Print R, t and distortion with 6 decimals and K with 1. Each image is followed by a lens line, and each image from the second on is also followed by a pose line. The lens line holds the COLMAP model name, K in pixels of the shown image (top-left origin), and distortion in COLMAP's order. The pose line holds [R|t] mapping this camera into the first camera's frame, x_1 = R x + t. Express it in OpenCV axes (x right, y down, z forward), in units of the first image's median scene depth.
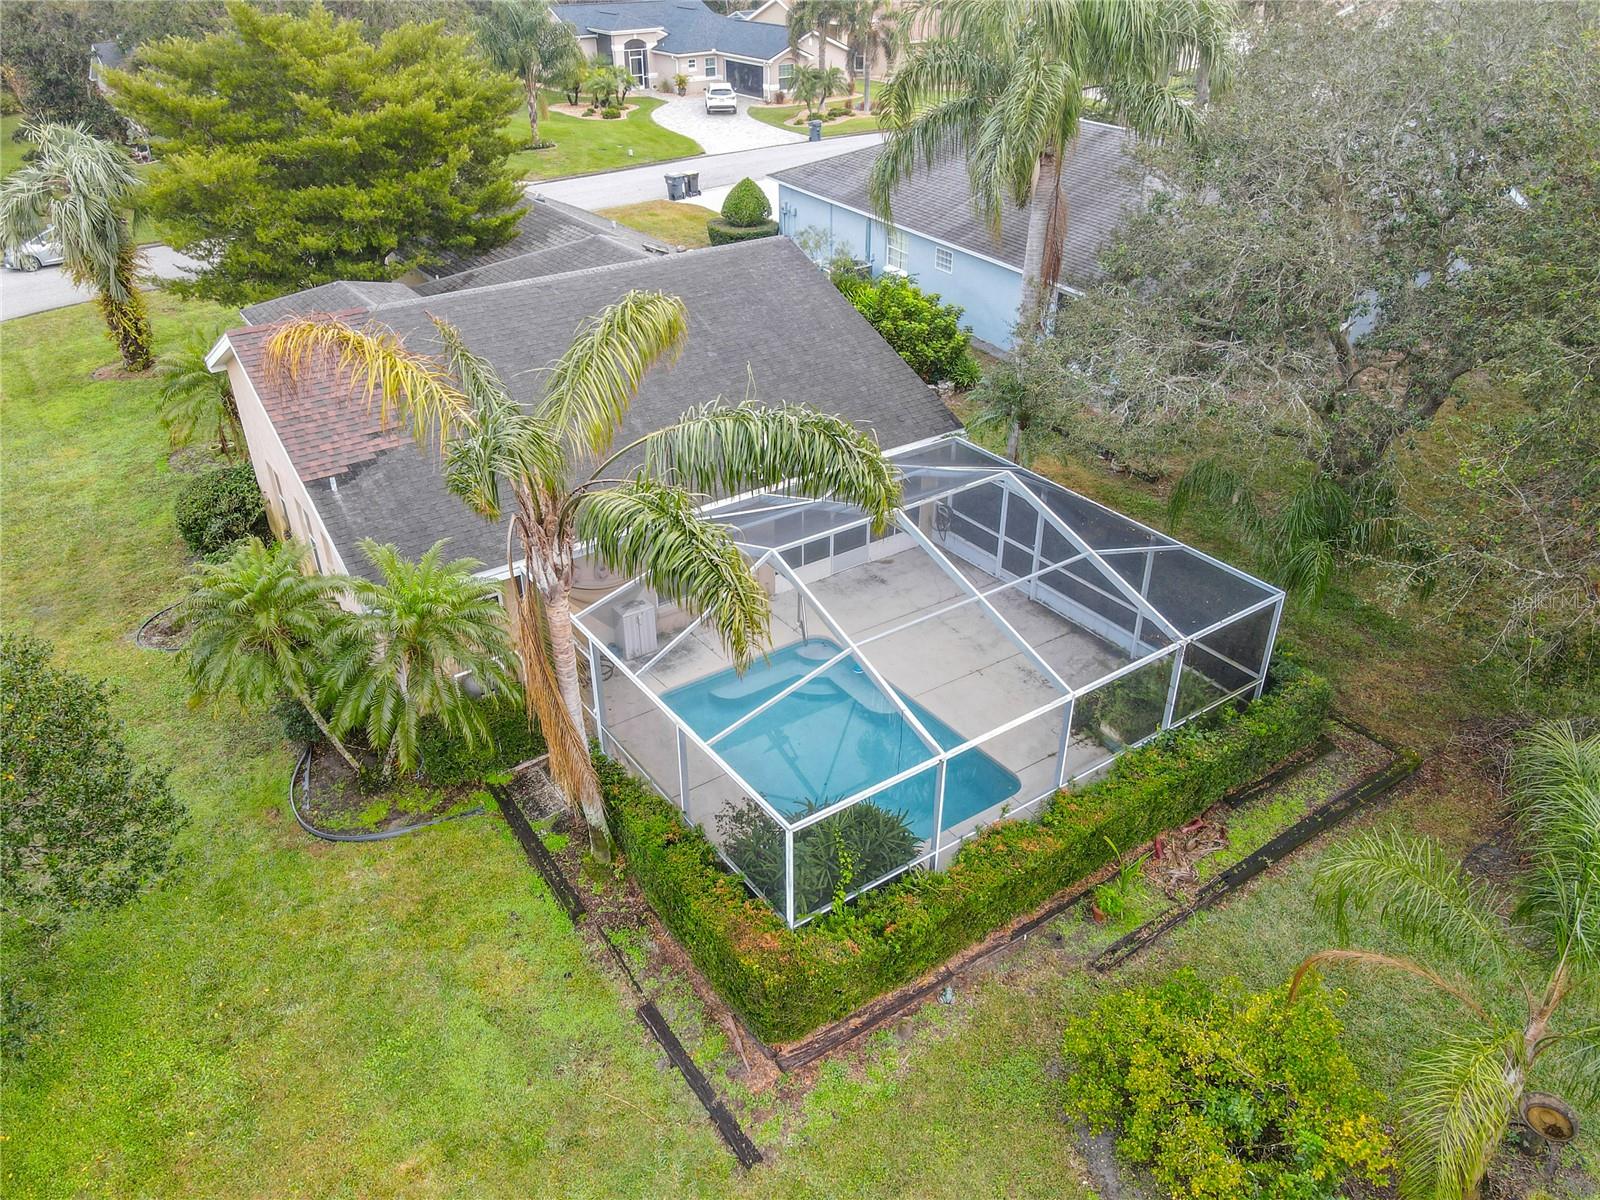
lens RADIAL K [[1140.4, 0, 804.0], [0, 1140.4, 604.4], [0, 0, 1]] dist [0.010226, 0.007701]
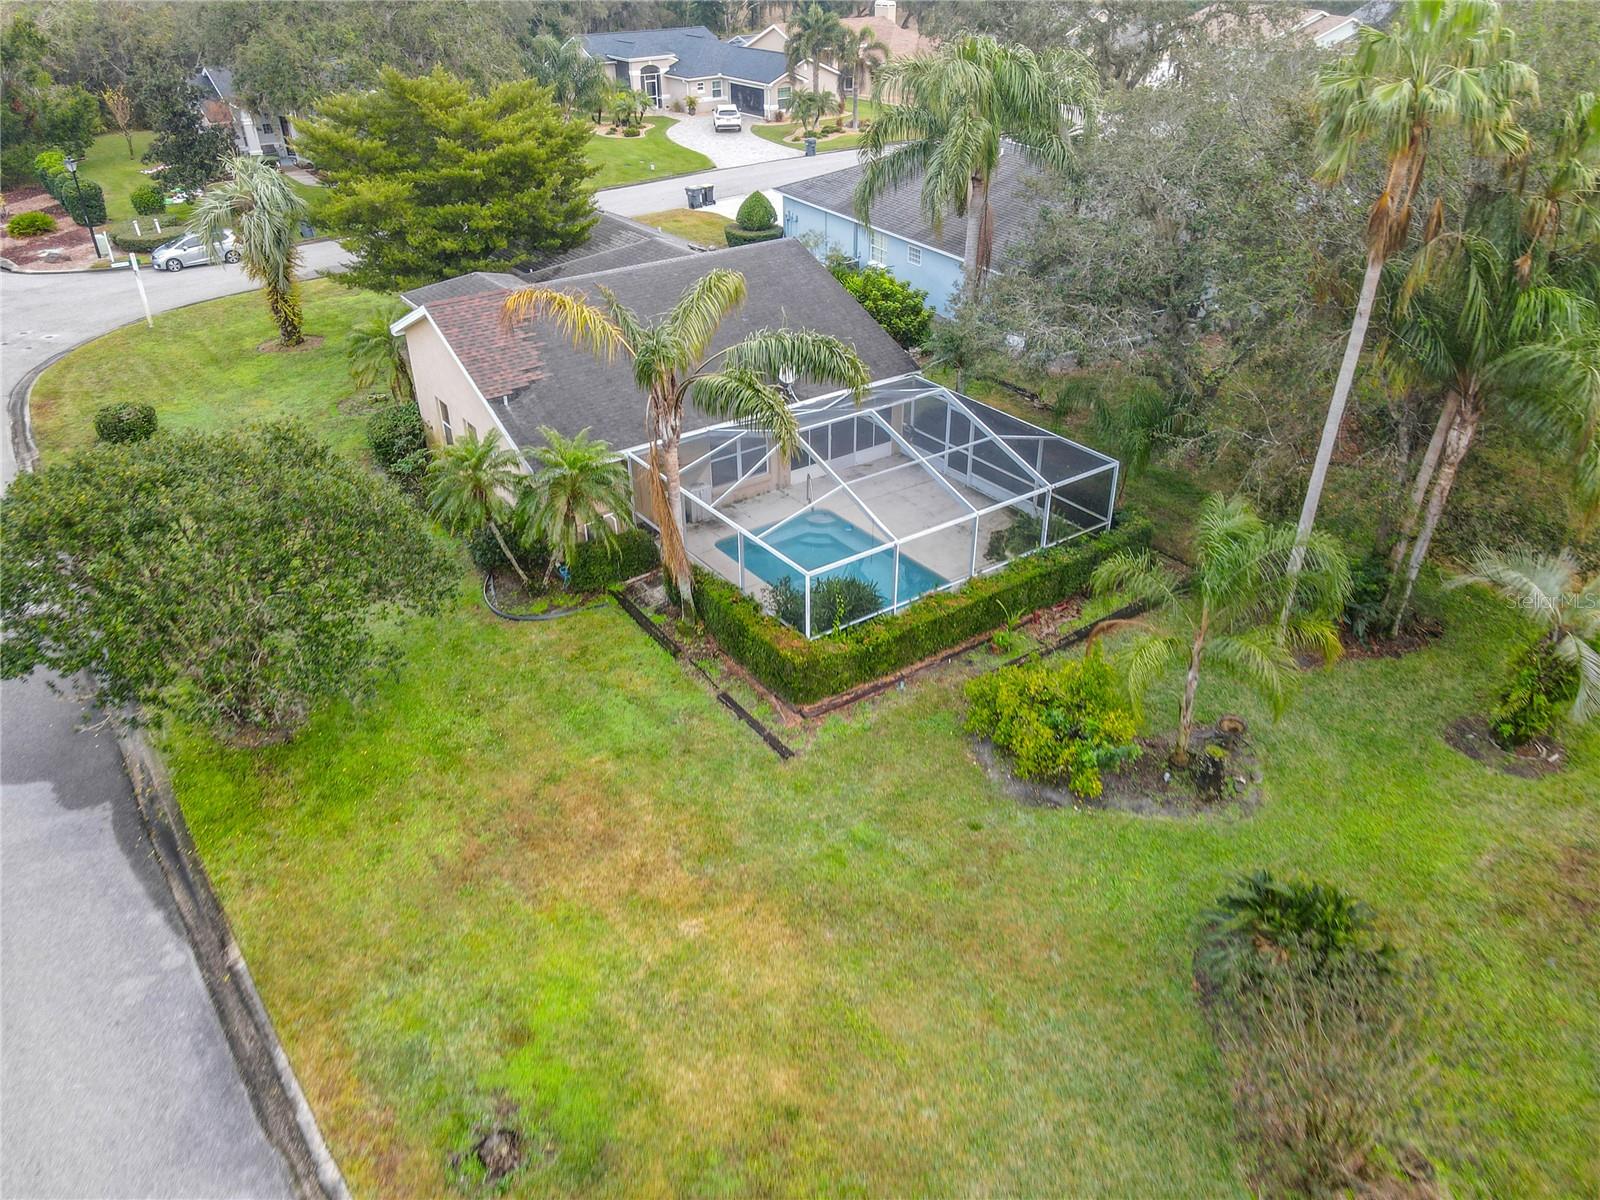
lens RADIAL K [[1143.5, 0, 800.0], [0, 1143.5, 600.0], [0, 0, 1]] dist [-0.005610, 0.055719]
pose [[0.999969, -0.007879, 0.000483, -0.014198], [0.007882, 0.999951, -0.006032, 0.136084], [-0.000436, 0.006036, 0.999982, -0.417093]]
